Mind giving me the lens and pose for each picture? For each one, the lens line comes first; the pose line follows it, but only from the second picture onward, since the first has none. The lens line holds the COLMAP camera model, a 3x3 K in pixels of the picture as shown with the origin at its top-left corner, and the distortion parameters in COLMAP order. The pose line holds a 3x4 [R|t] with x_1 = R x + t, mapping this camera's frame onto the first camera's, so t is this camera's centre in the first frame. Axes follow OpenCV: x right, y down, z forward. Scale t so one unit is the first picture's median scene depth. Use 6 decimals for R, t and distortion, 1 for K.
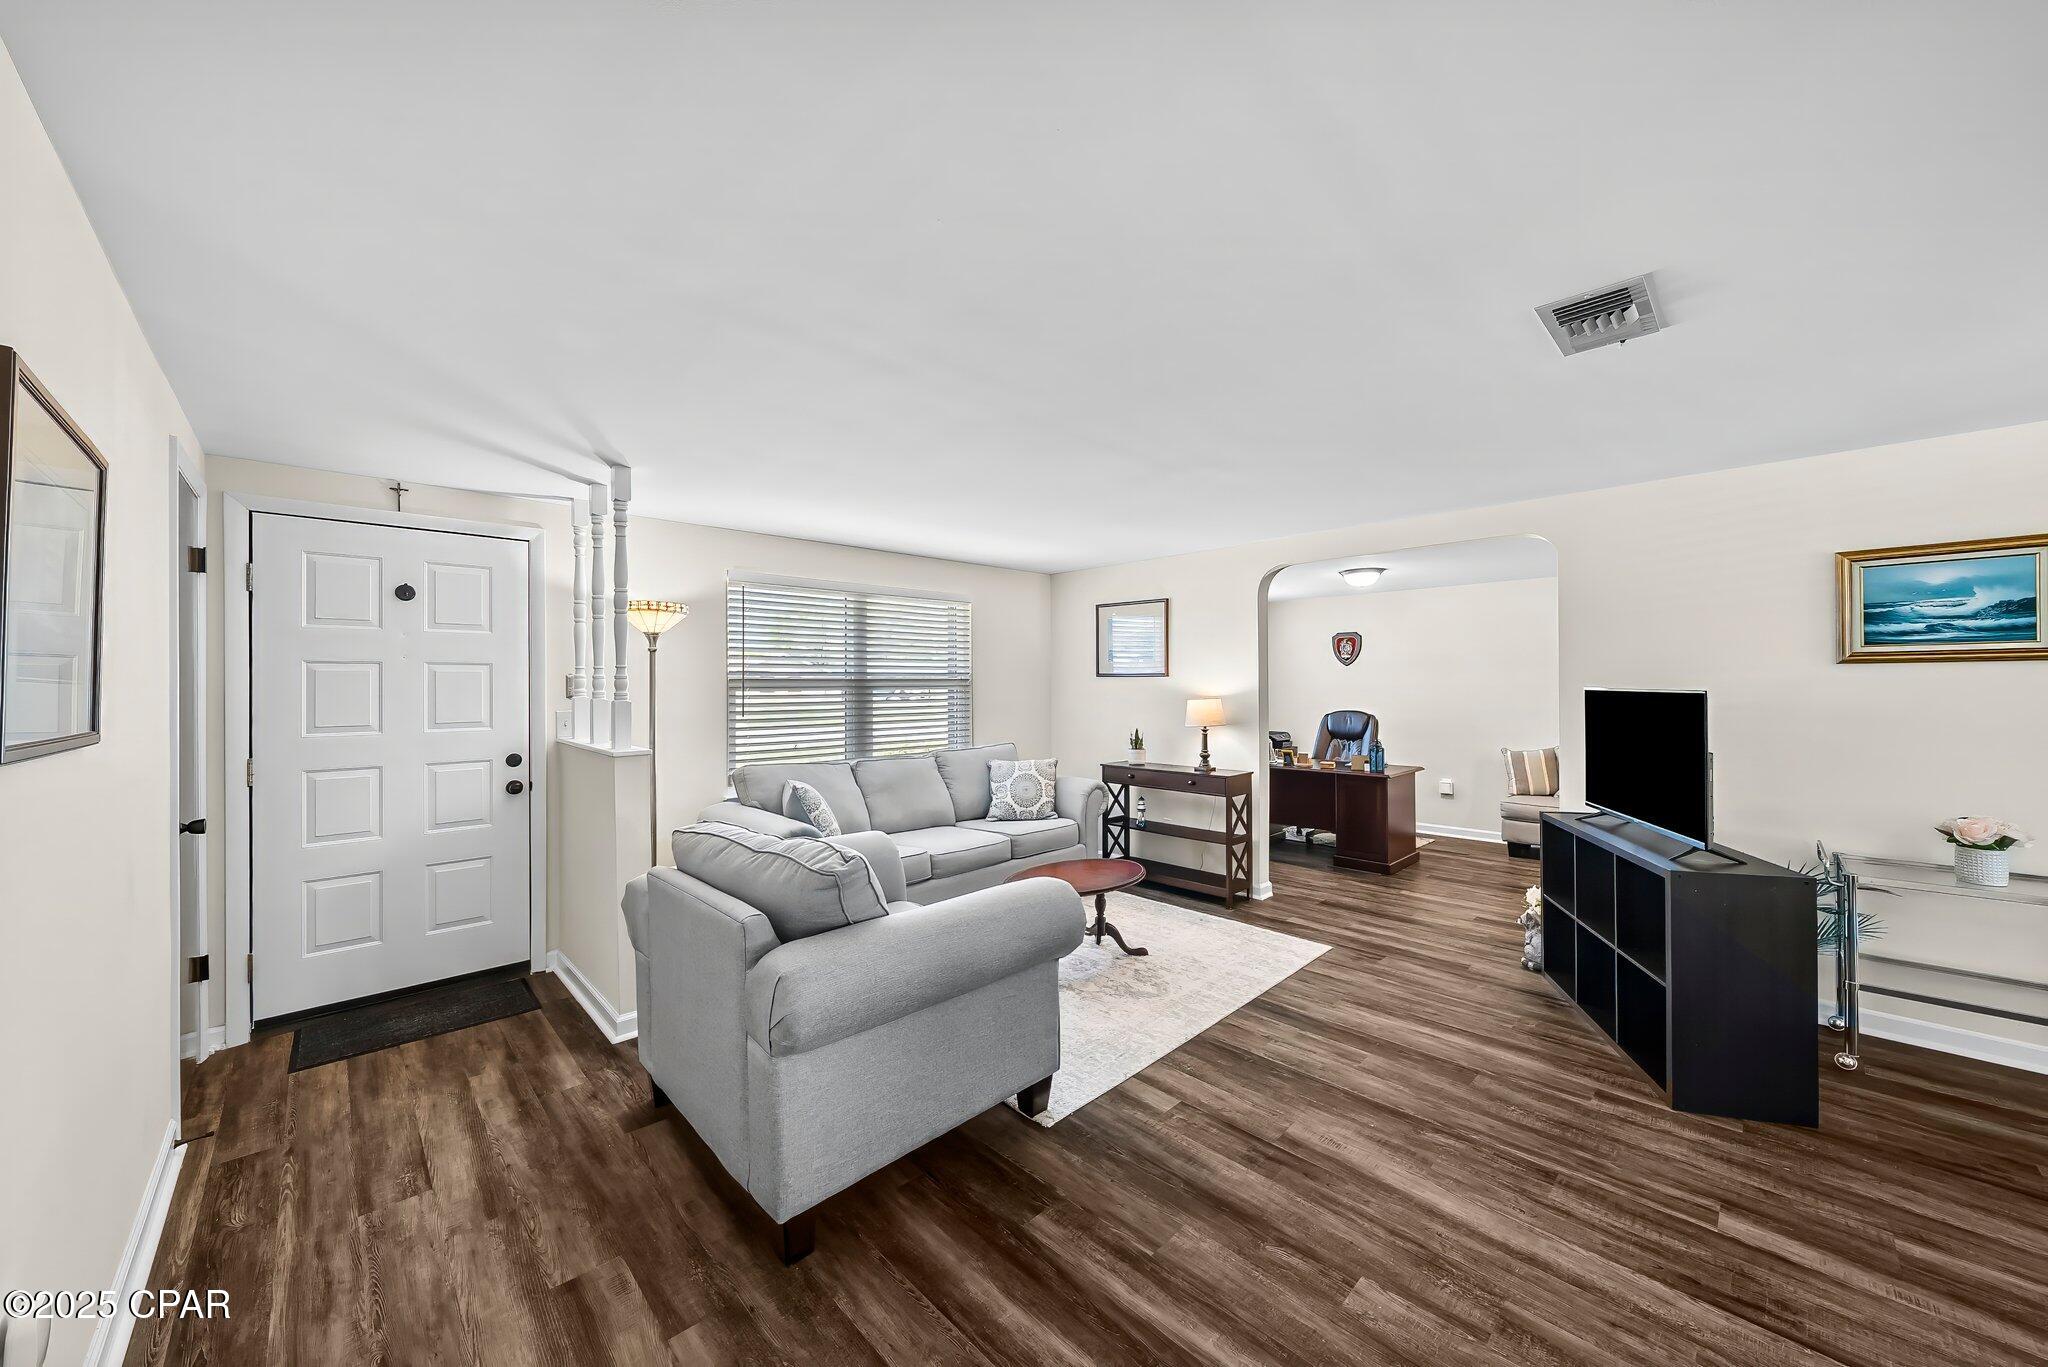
lens RADIAL K [[721.8, 0, 1021.1], [0, 721.8, 678.3], [0, 0, 1]] dist [-0.004673, 0.000181]
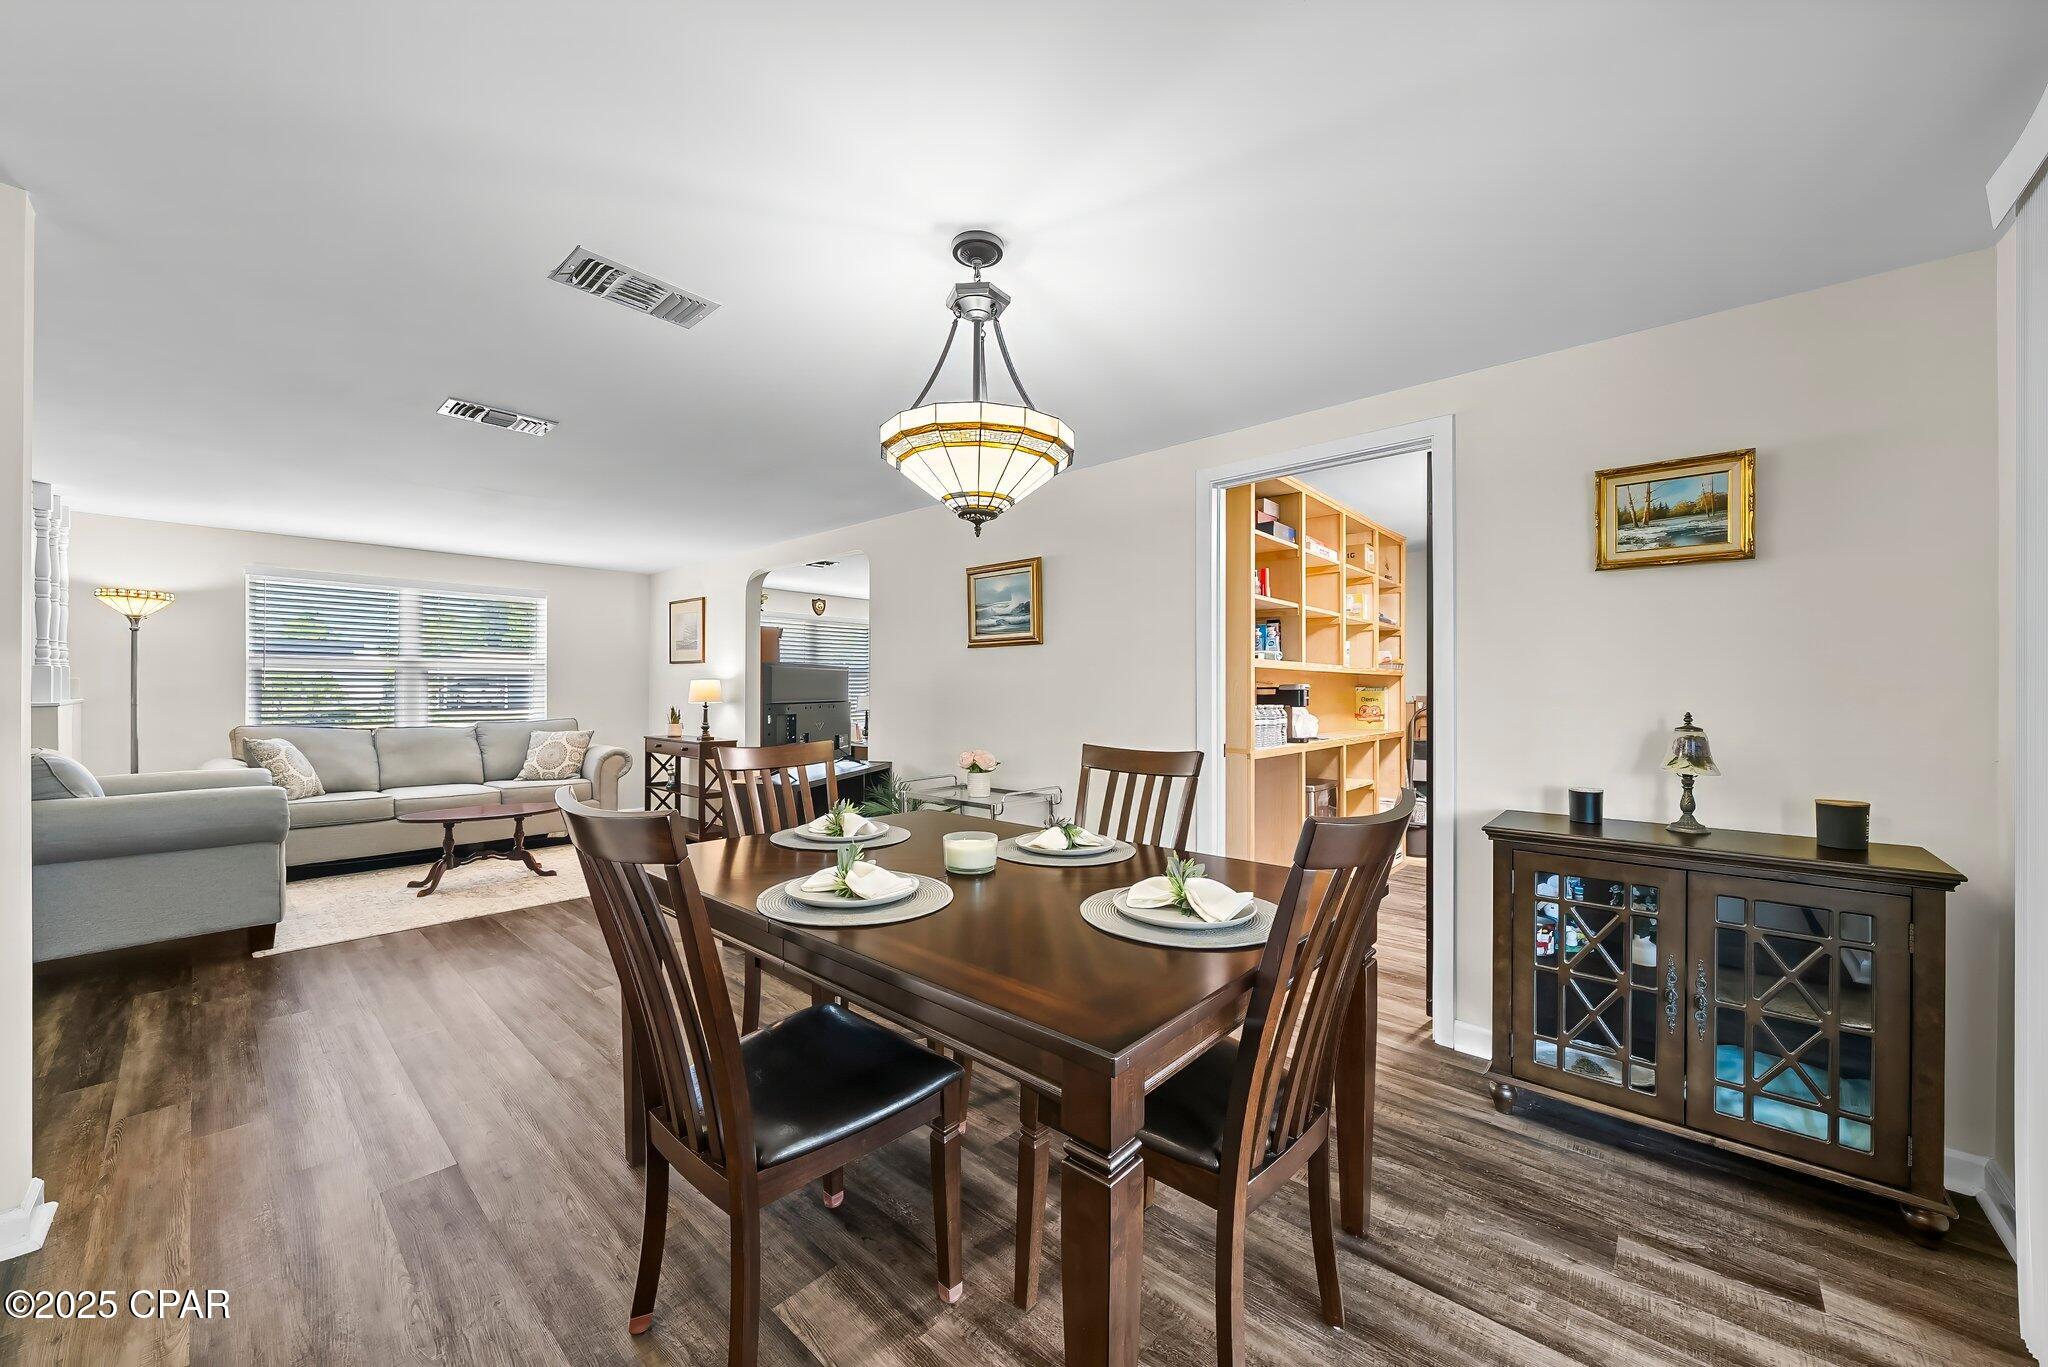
lens RADIAL K [[721.8, 0, 1030.3], [0, 721.8, 696.3], [0, 0, 1]] dist [-0.004673, 0.000181]
pose [[0.996615, 0.009744, 0.081625, 0.884866], [-0.010857, 0.999854, 0.013205, 0.041387], [-0.081485, -0.014046, 0.996576, -0.317849]]
